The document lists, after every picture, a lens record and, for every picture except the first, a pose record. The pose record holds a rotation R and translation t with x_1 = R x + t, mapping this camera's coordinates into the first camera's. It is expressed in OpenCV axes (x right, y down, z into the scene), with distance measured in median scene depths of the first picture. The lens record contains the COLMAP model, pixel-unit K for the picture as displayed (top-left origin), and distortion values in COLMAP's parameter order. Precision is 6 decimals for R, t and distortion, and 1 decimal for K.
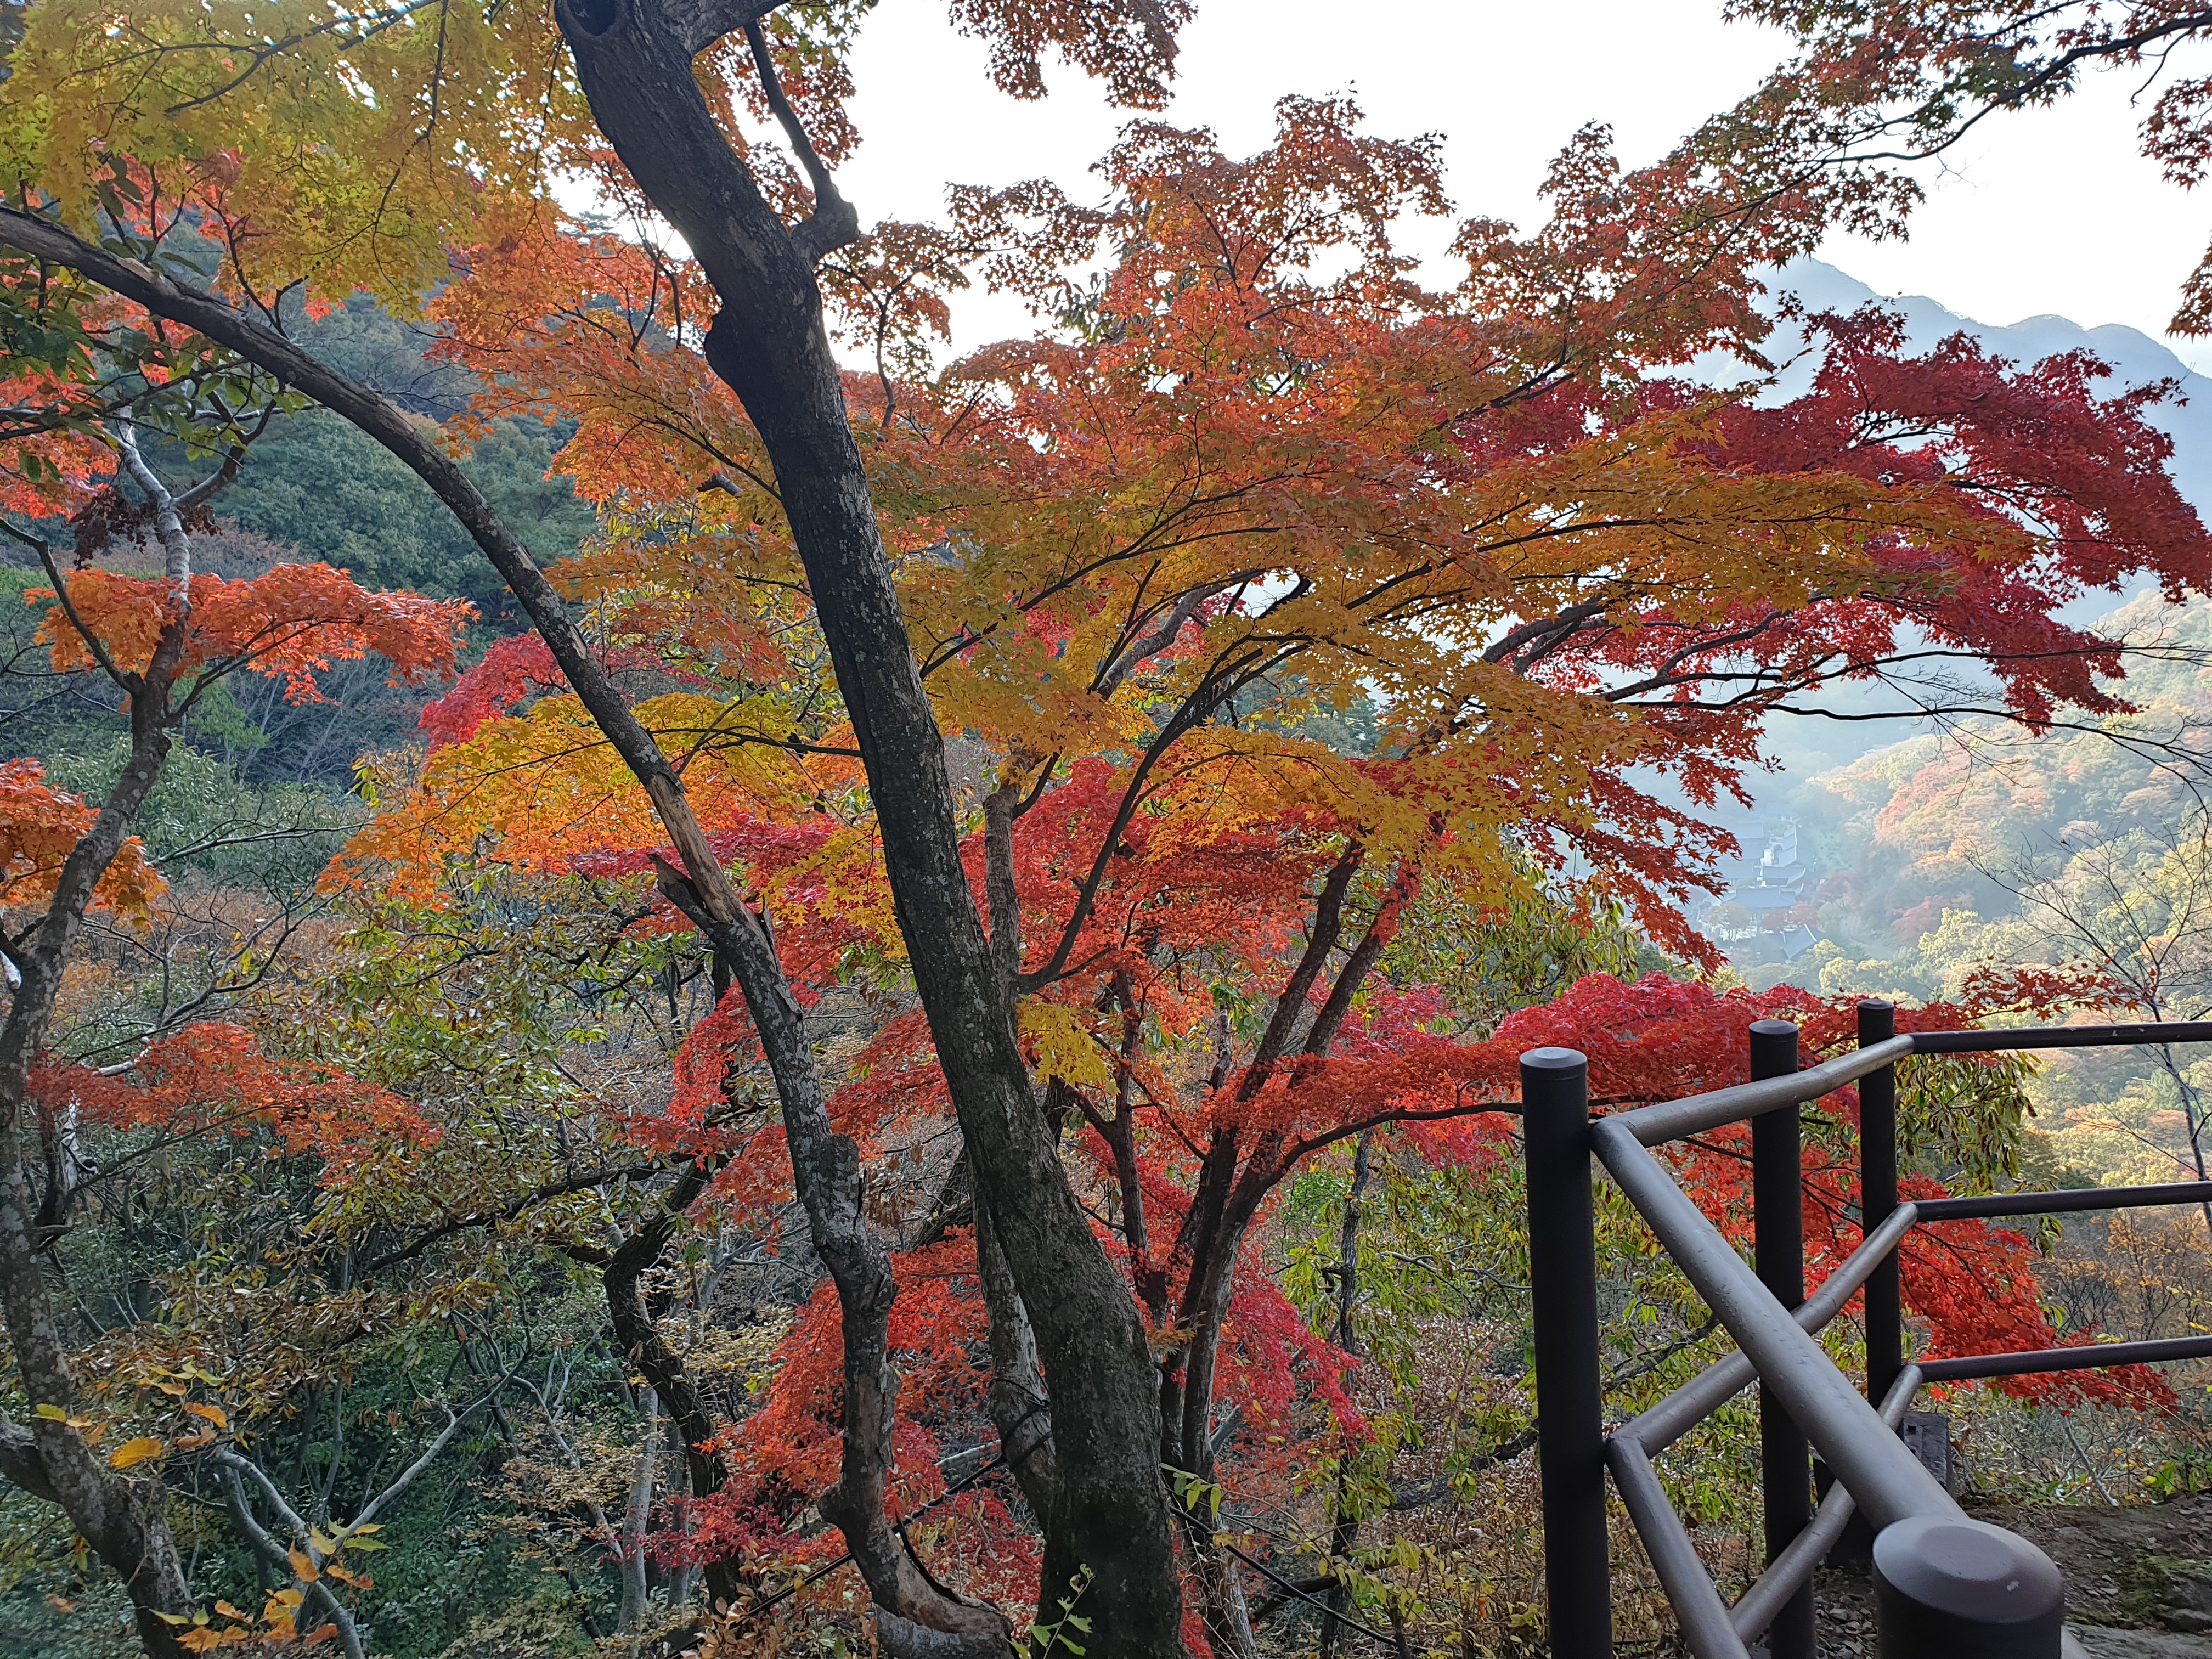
lens RADIAL K [[1696.7, 0, 1105.7], [0, 1696.7, 806.5], [0, 0, 1]] dist [0.034761, -0.028726]
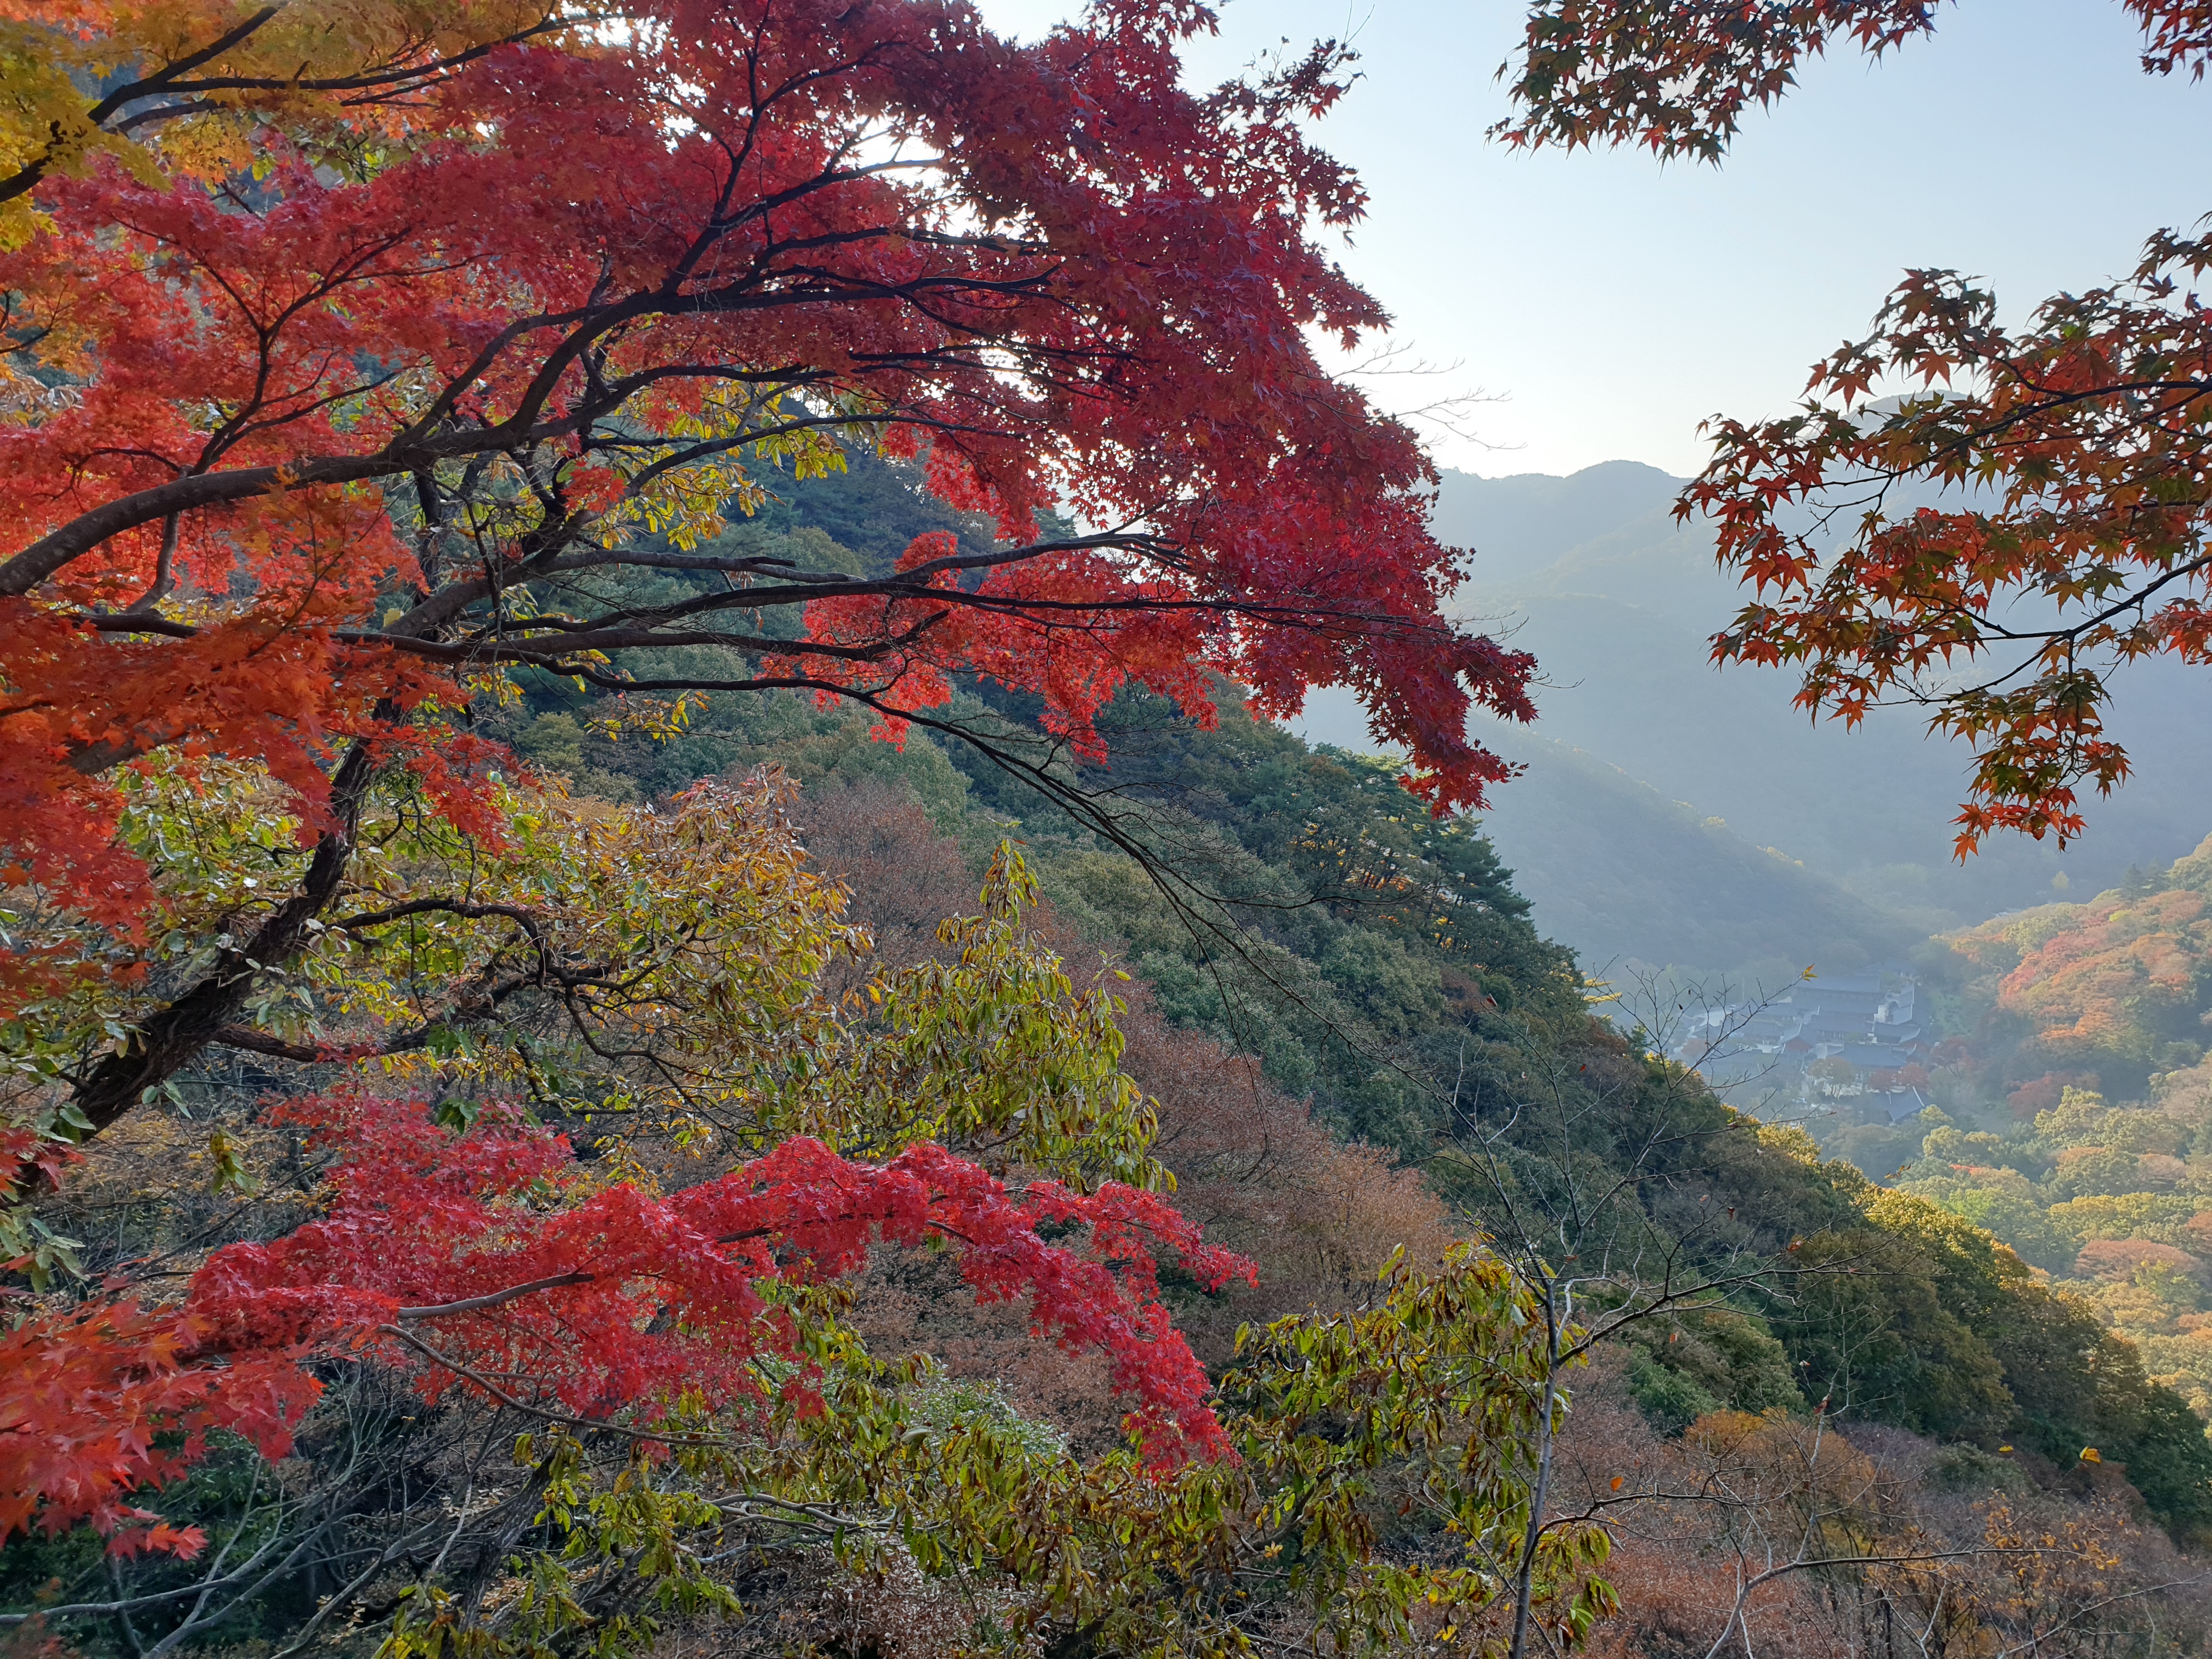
lens RADIAL K [[1696.7, 0, 1100.2], [0, 1696.7, 762.9], [0, 0, 1]] dist [0.034761, -0.028726]
pose [[0.993432, 0.089803, -0.070910, 0.471772], [-0.094823, 0.992964, -0.070924, -0.006306], [0.064042, 0.077182, 0.994958, 0.408770]]
